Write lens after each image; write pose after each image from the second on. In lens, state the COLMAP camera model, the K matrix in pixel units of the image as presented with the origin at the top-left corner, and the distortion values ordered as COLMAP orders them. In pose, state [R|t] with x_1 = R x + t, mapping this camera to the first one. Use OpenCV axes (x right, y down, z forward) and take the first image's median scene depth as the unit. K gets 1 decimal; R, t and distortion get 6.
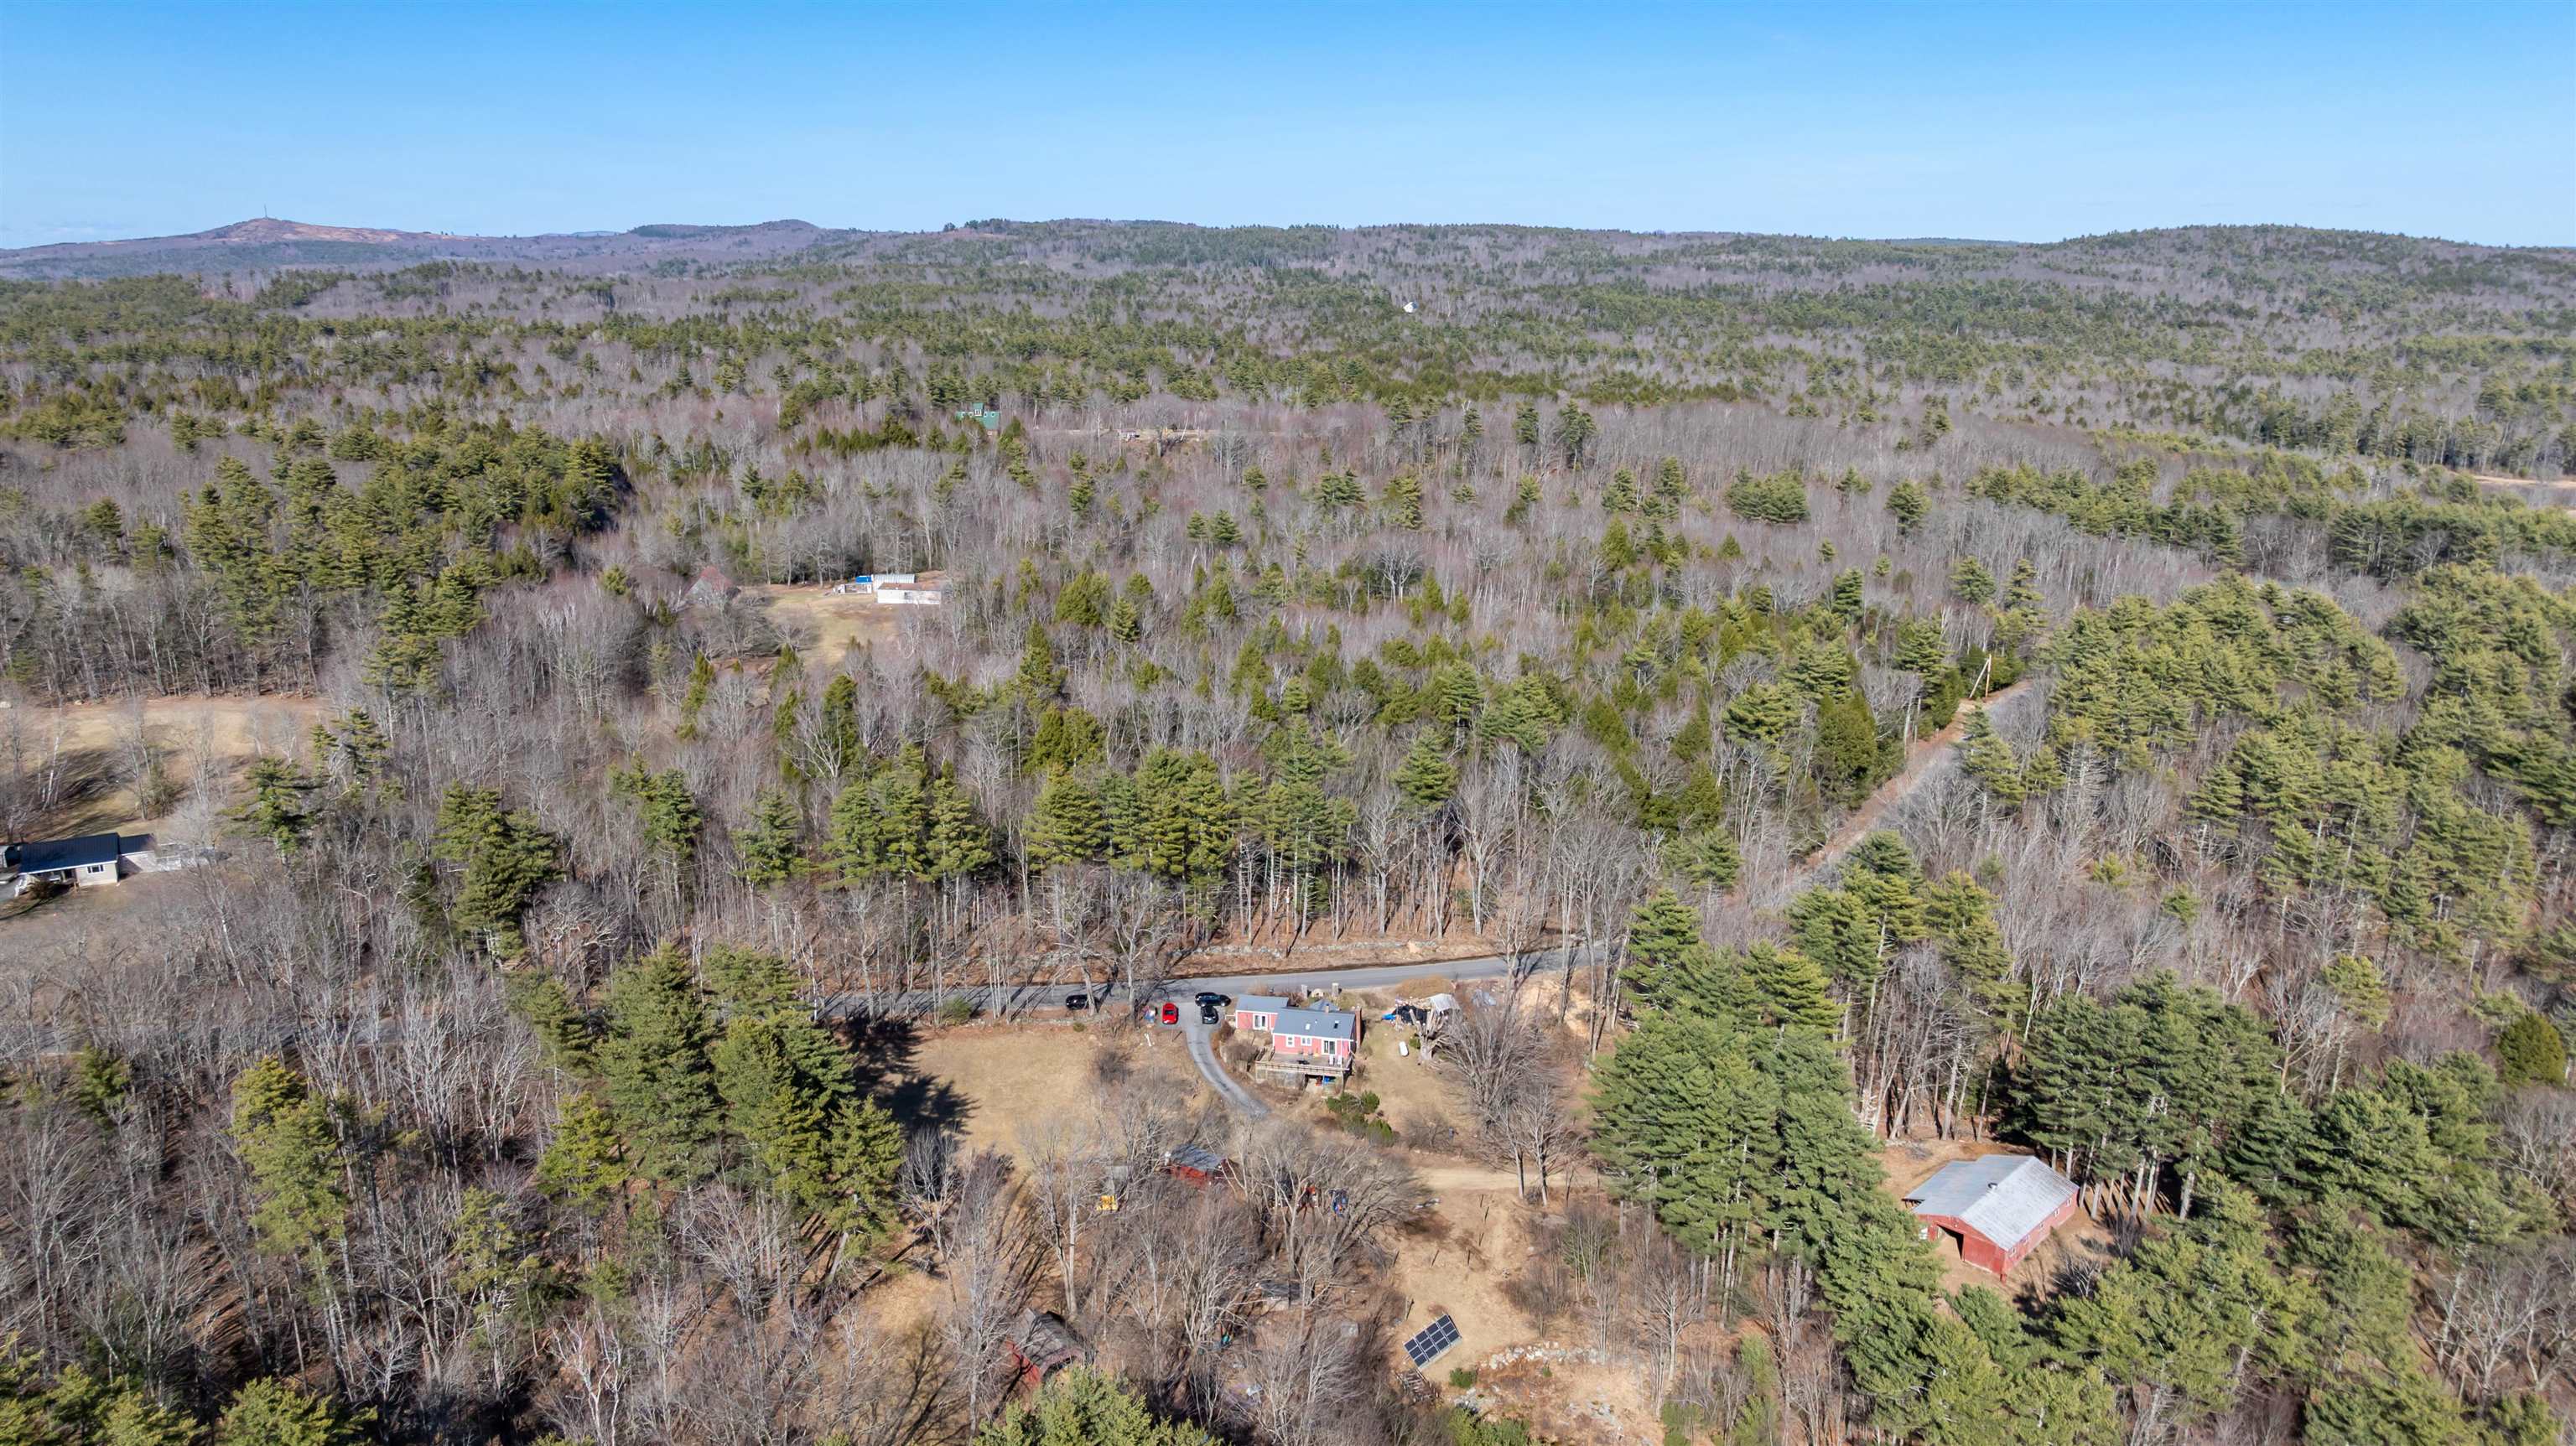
lens RADIAL K [[1822.4, 0, 1273.2], [0, 1822.4, 731.0], [0, 0, 1]] dist [-0.022766, -0.001211]
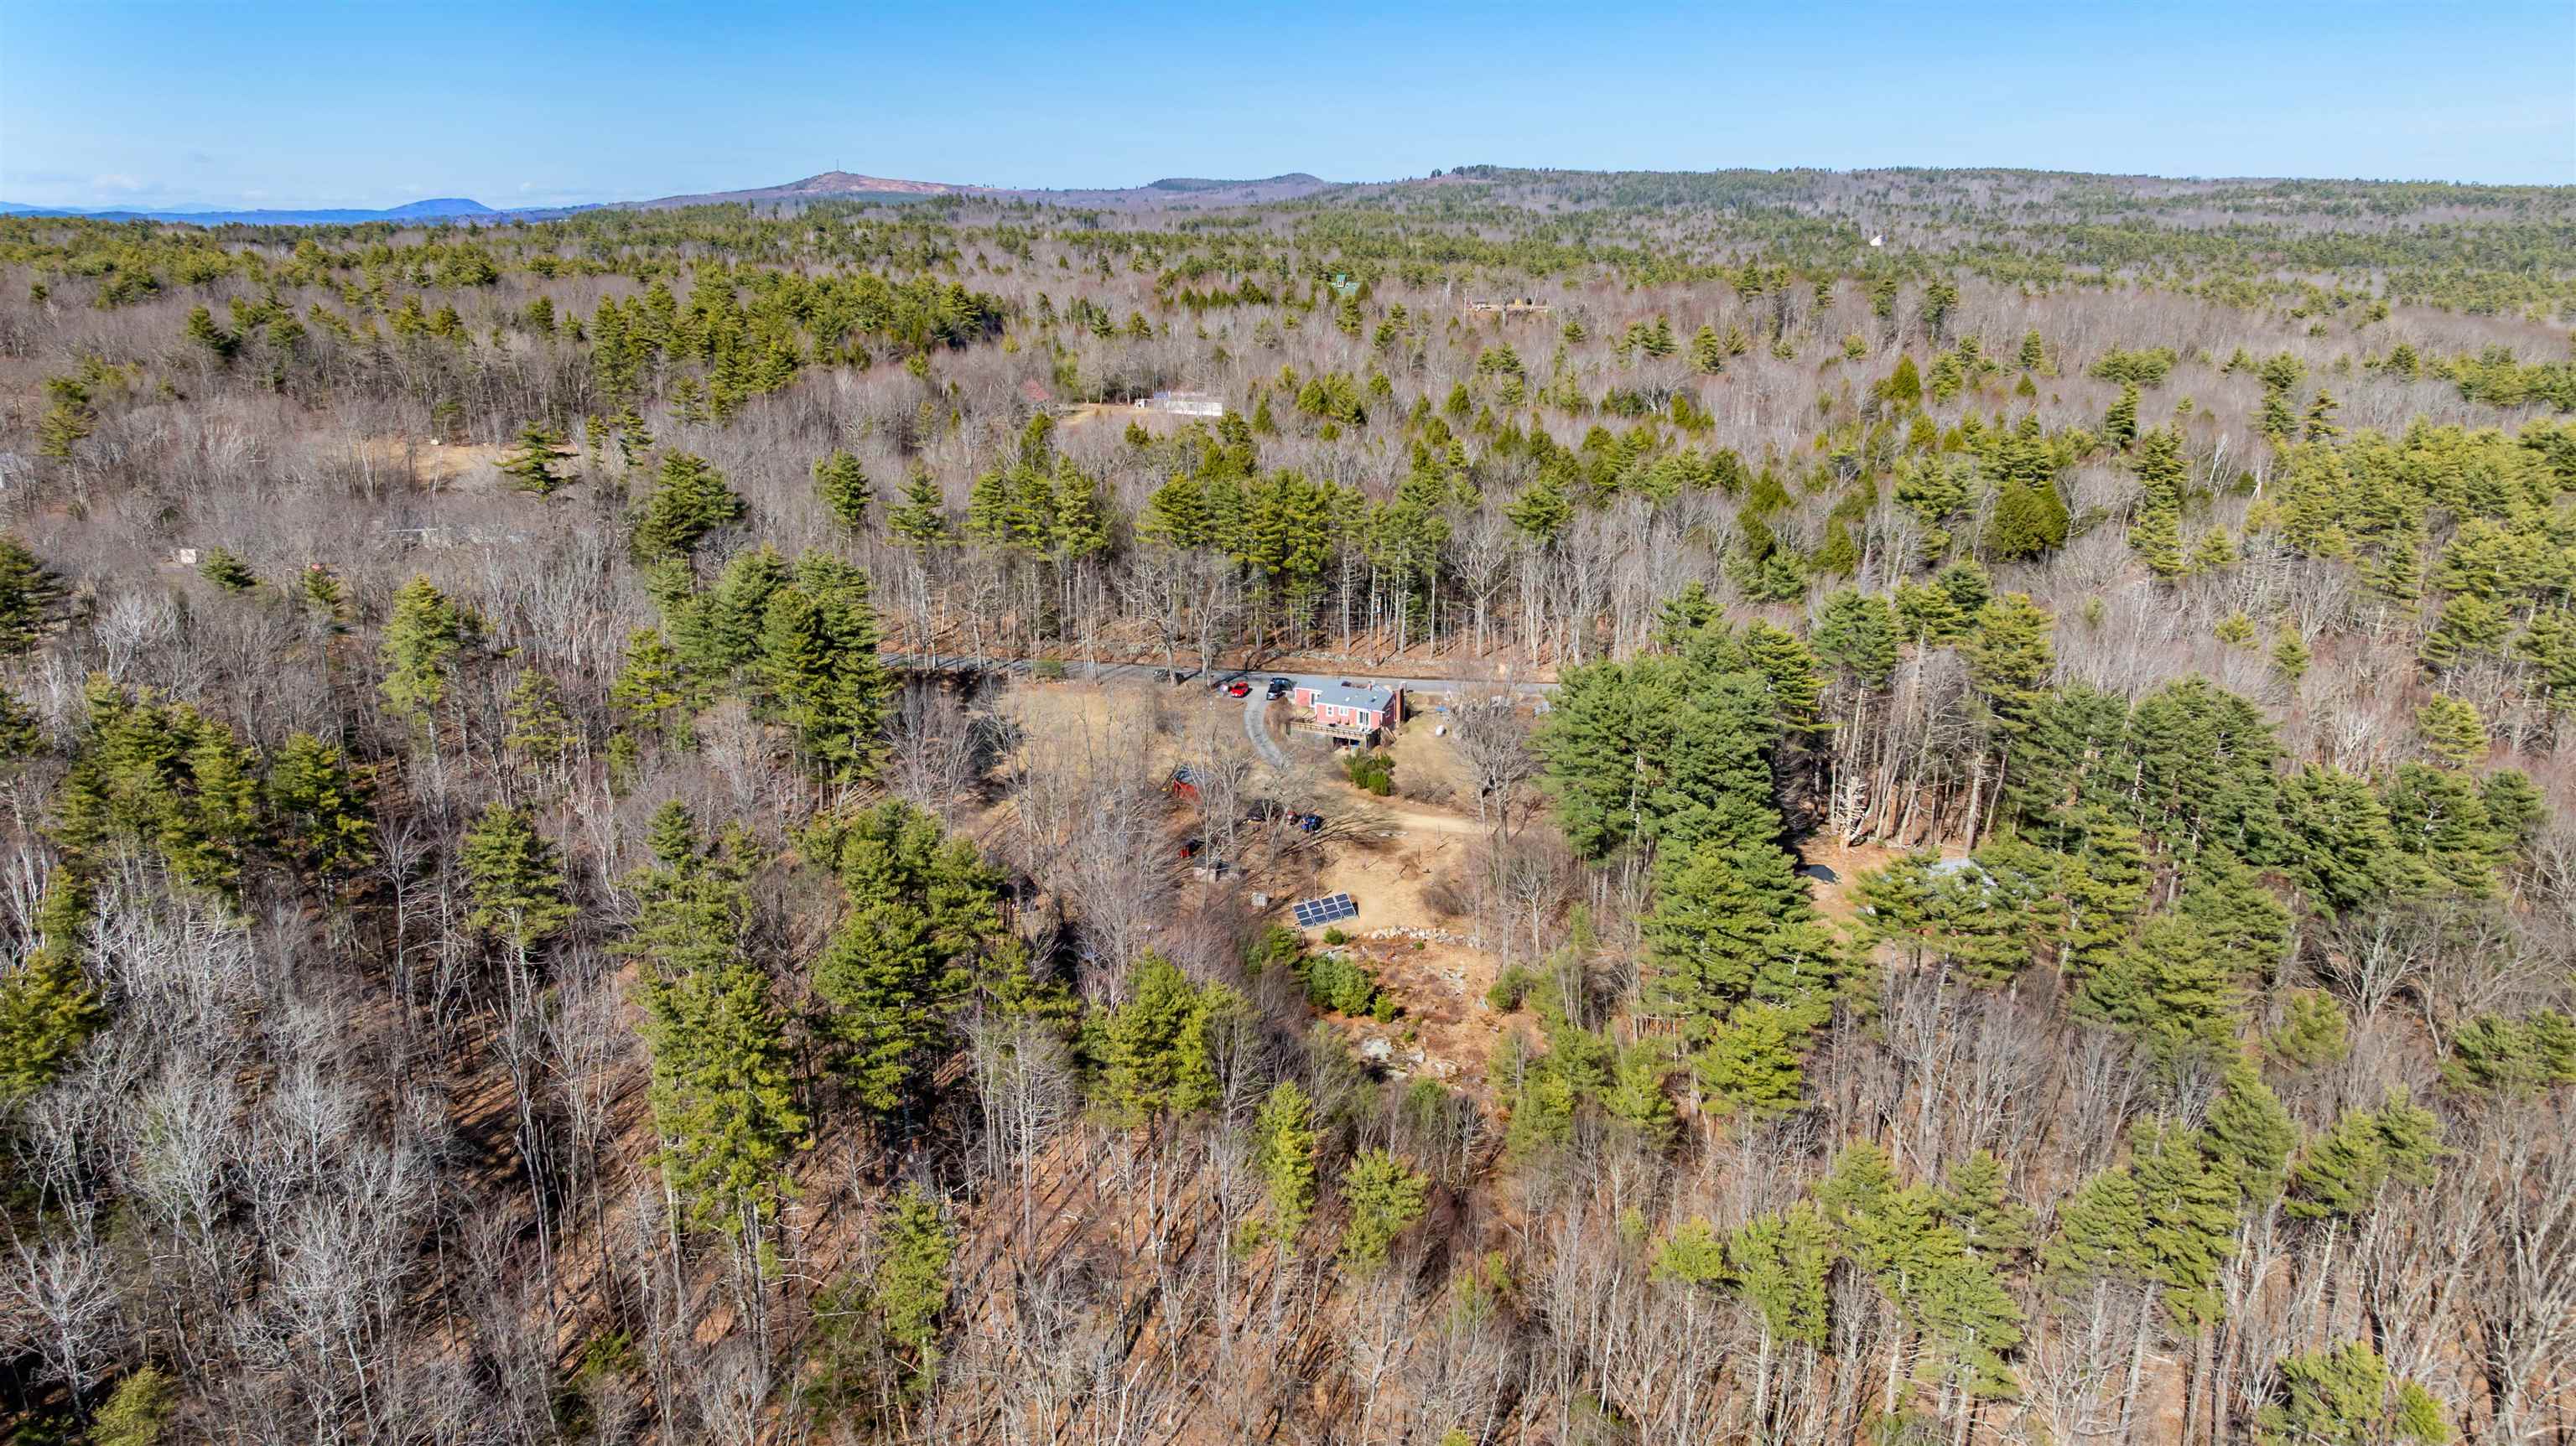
lens RADIAL K [[1811.7, 0, 1261.0], [0, 1811.7, 728.4], [0, 0, 1]] dist [-0.023256, -0.003567]
pose [[0.961714, 0.077776, -0.262789, 0.096675], [-0.072810, 0.996936, 0.028600, 0.059137], [0.264208, -0.008372, 0.964429, -0.013694]]
